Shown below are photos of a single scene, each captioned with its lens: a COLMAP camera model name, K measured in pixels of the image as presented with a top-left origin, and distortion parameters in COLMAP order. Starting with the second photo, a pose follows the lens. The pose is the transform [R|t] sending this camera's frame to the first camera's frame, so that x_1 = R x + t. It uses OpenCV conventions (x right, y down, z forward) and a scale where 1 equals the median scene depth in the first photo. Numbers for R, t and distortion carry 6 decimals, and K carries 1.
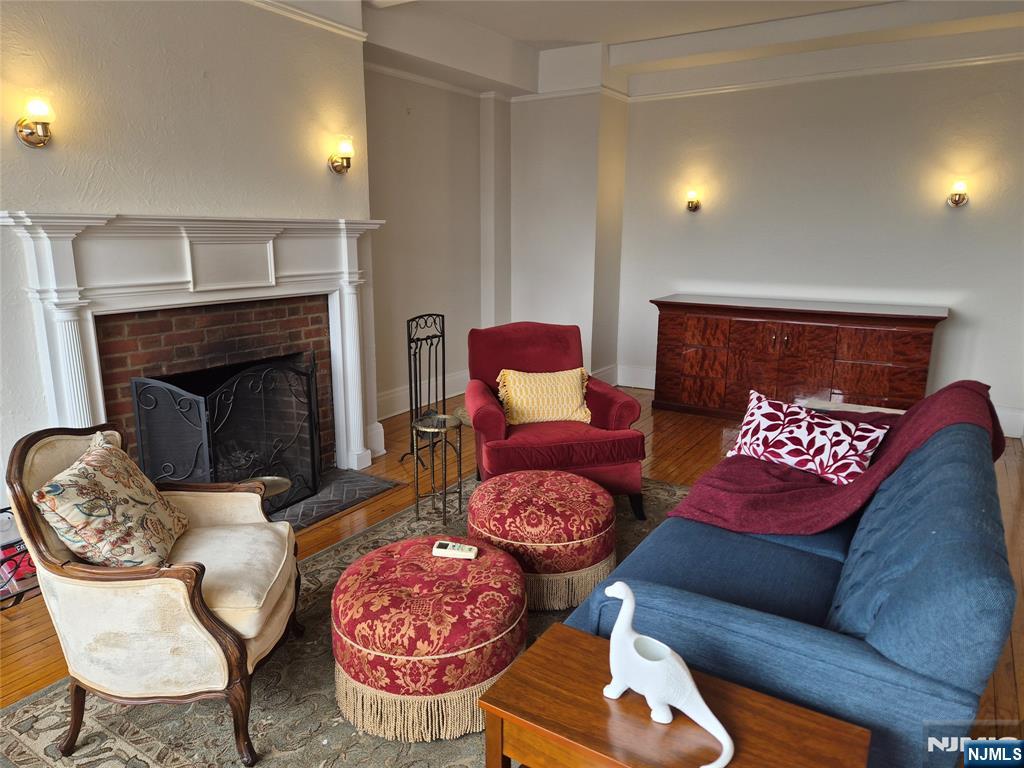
lens RADIAL K [[686.5, 0, 512.0], [0, 686.5, 384.0], [0, 0, 1]] dist [0.064606, -0.053768]
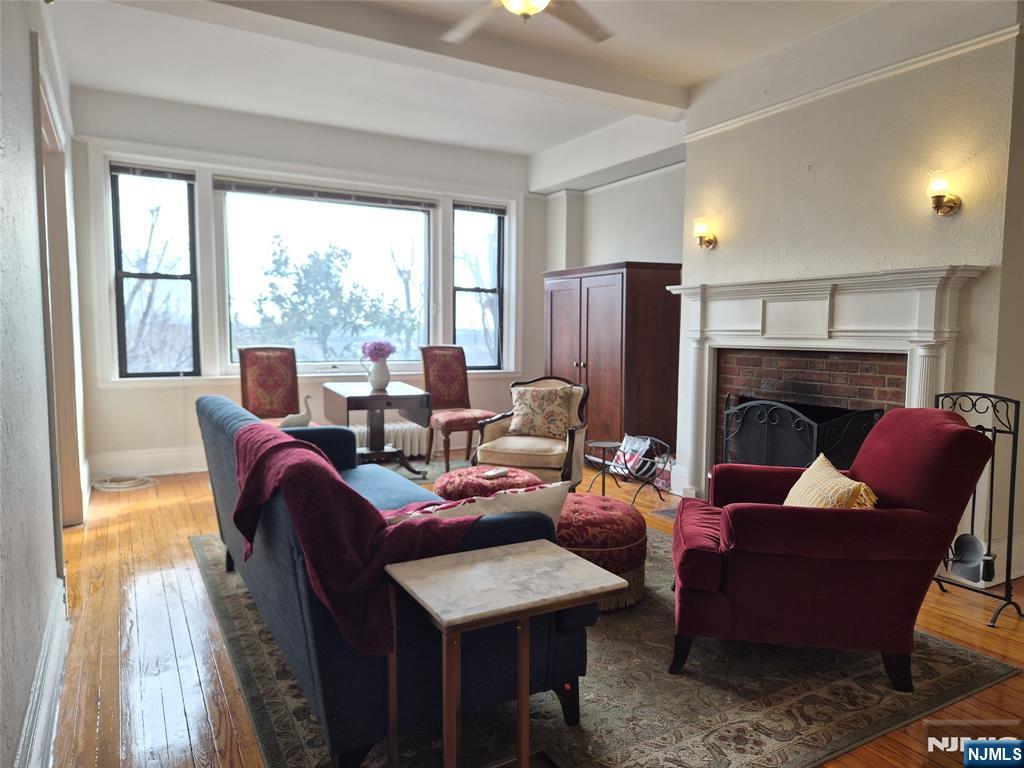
lens RADIAL K [[686.5, 0, 512.0], [0, 686.5, 384.0], [0, 0, 1]] dist [0.064606, -0.053768]
pose [[-0.464724, 0.062316, -0.883260, 1.059855], [-0.202996, 0.963455, 0.174779, -0.206975], [0.861872, 0.260523, -0.435090, 1.352703]]
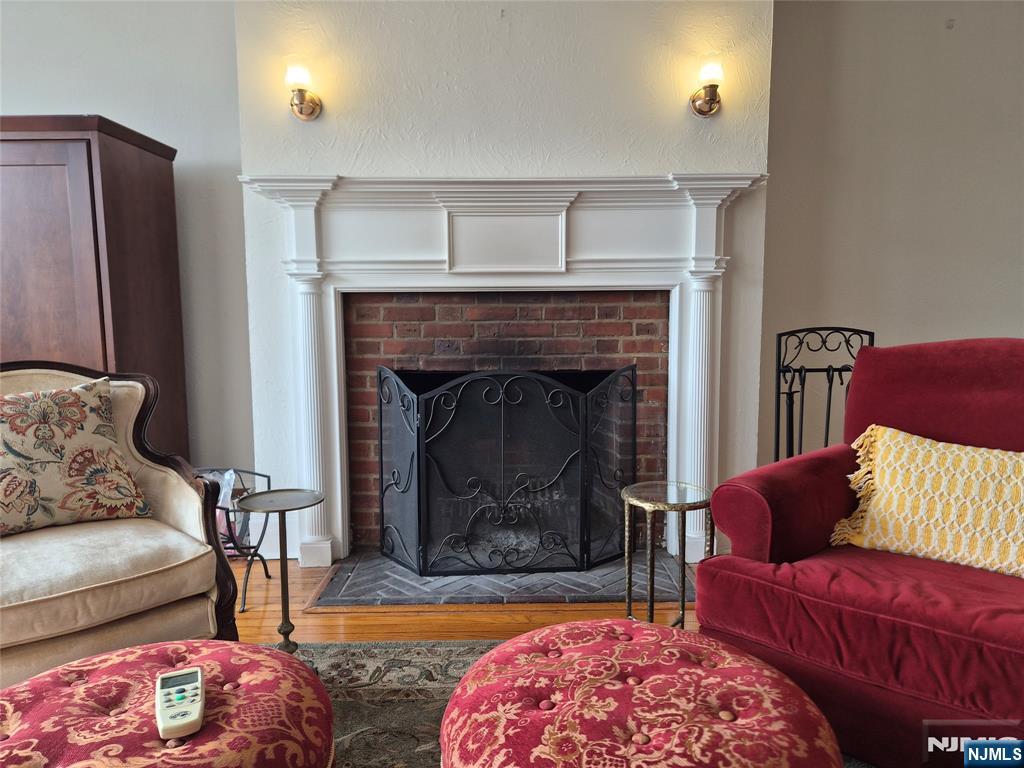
lens RADIAL K [[686.5, 0, 512.0], [0, 686.5, 384.0], [0, 0, 1]] dist [0.064606, -0.053768]
pose [[0.551587, 0.074638, -0.830771, 0.320472], [-0.173884, 0.984396, -0.027010, 0.008844], [0.815792, 0.159356, 0.555958, 0.710701]]
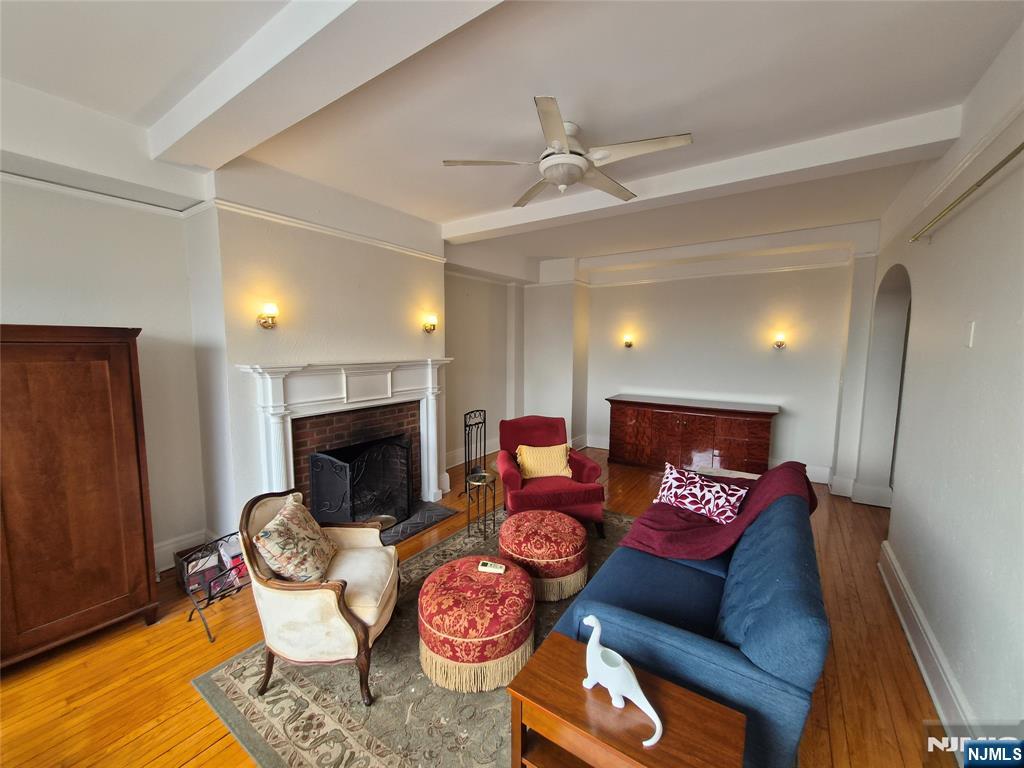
lens RADIAL K [[403.1, 0, 511.9], [0, 403.1, 387.9], [0, 0, 1]] dist [-0.000506, -0.000262]
pose [[0.999552, 0.002392, -0.029820, -0.004442], [-0.005719, 0.993693, -0.111992, -0.066666], [0.029364, 0.112112, 0.993262, -0.017619]]
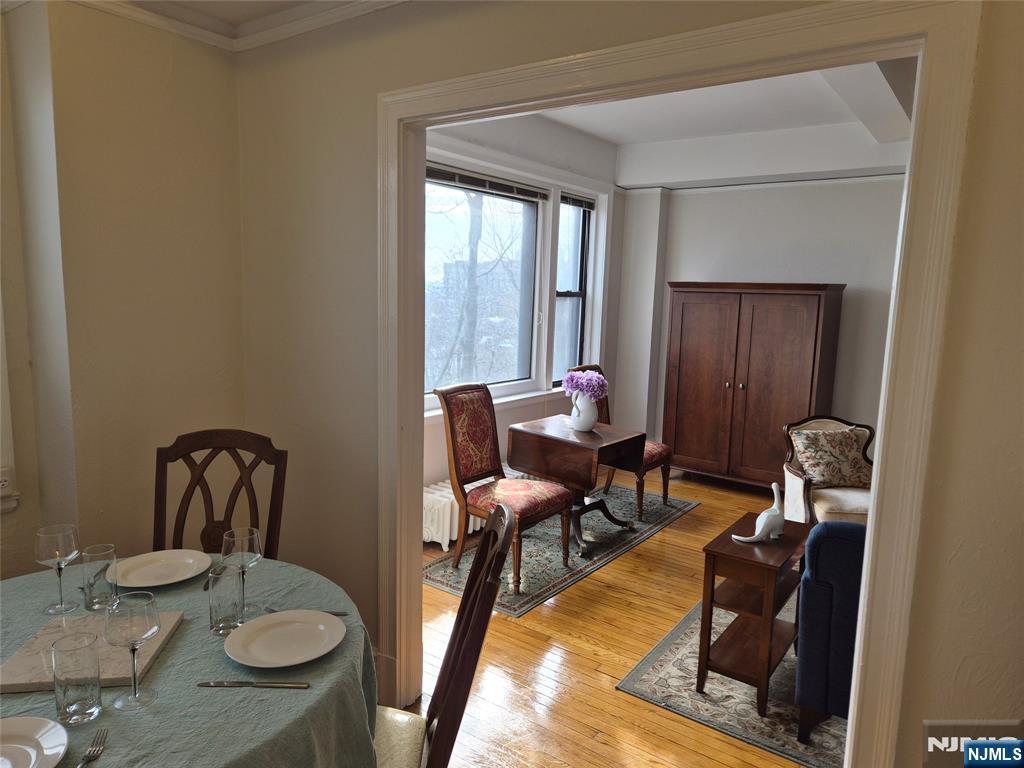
lens RADIAL K [[686.5, 0, 512.0], [0, 686.5, 384.0], [0, 0, 1]] dist [0.064606, -0.053768]
pose [[-0.055910, 0.130835, -0.989826, 1.107834], [-0.245537, 0.959130, 0.140647, -0.067058], [0.967773, 0.250903, -0.021500, 0.035529]]
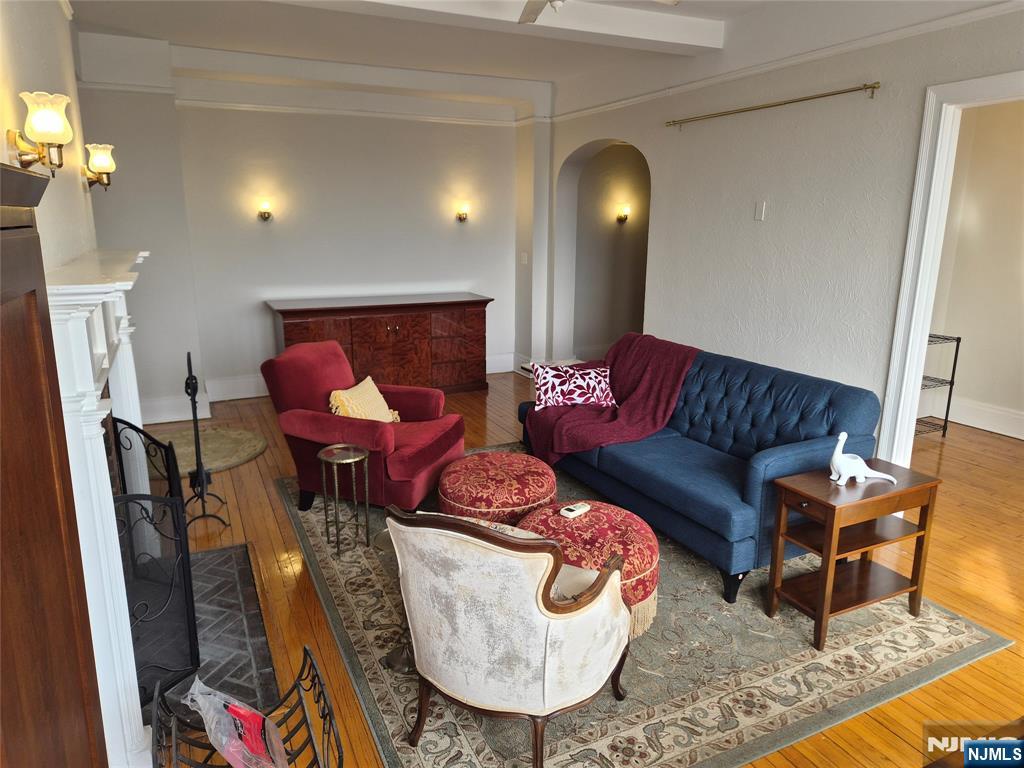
lens RADIAL K [[686.5, 0, 512.0], [0, 686.5, 384.0], [0, 0, 1]] dist [0.064606, -0.053768]
pose [[0.525793, -0.205951, 0.825304, -0.962303], [0.186315, 0.974570, 0.124500, -0.148509], [-0.829957, 0.088305, 0.550793, 0.276922]]
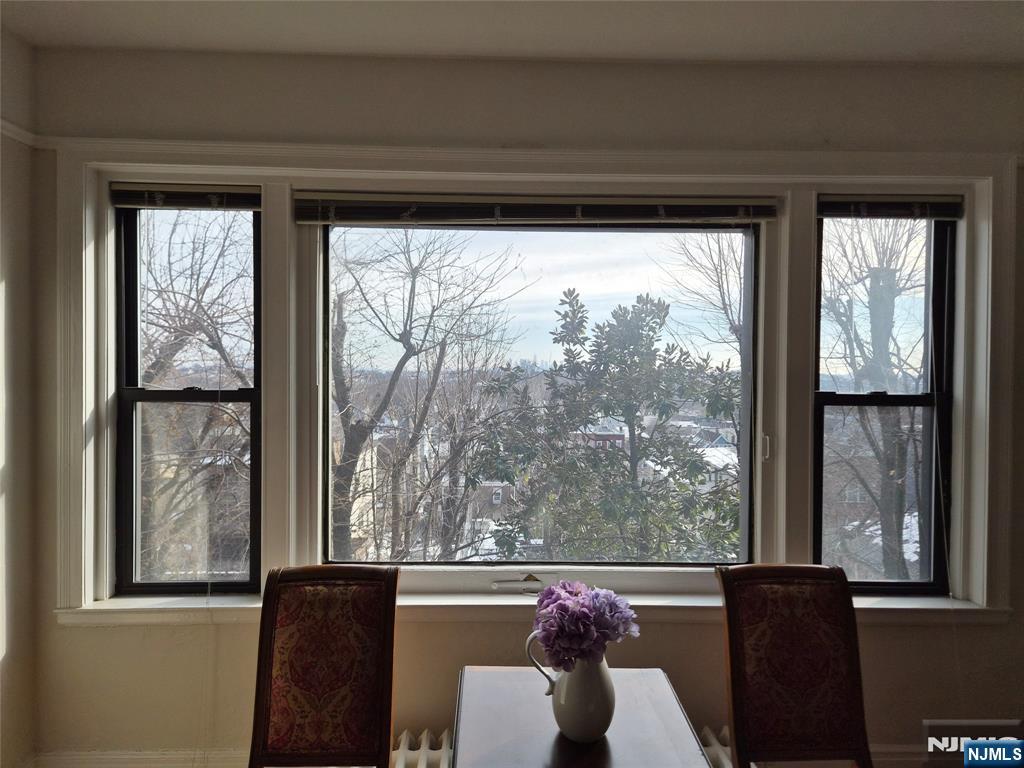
lens RADIAL K [[686.5, 0, 512.0], [0, 686.5, 384.0], [0, 0, 1]] dist [0.064606, -0.053768]
pose [[-0.825072, -0.002504, -0.565022, -0.041749], [-0.134476, 0.972126, 0.192061, -0.225663], [0.548792, 0.234446, -0.802411, 0.612937]]
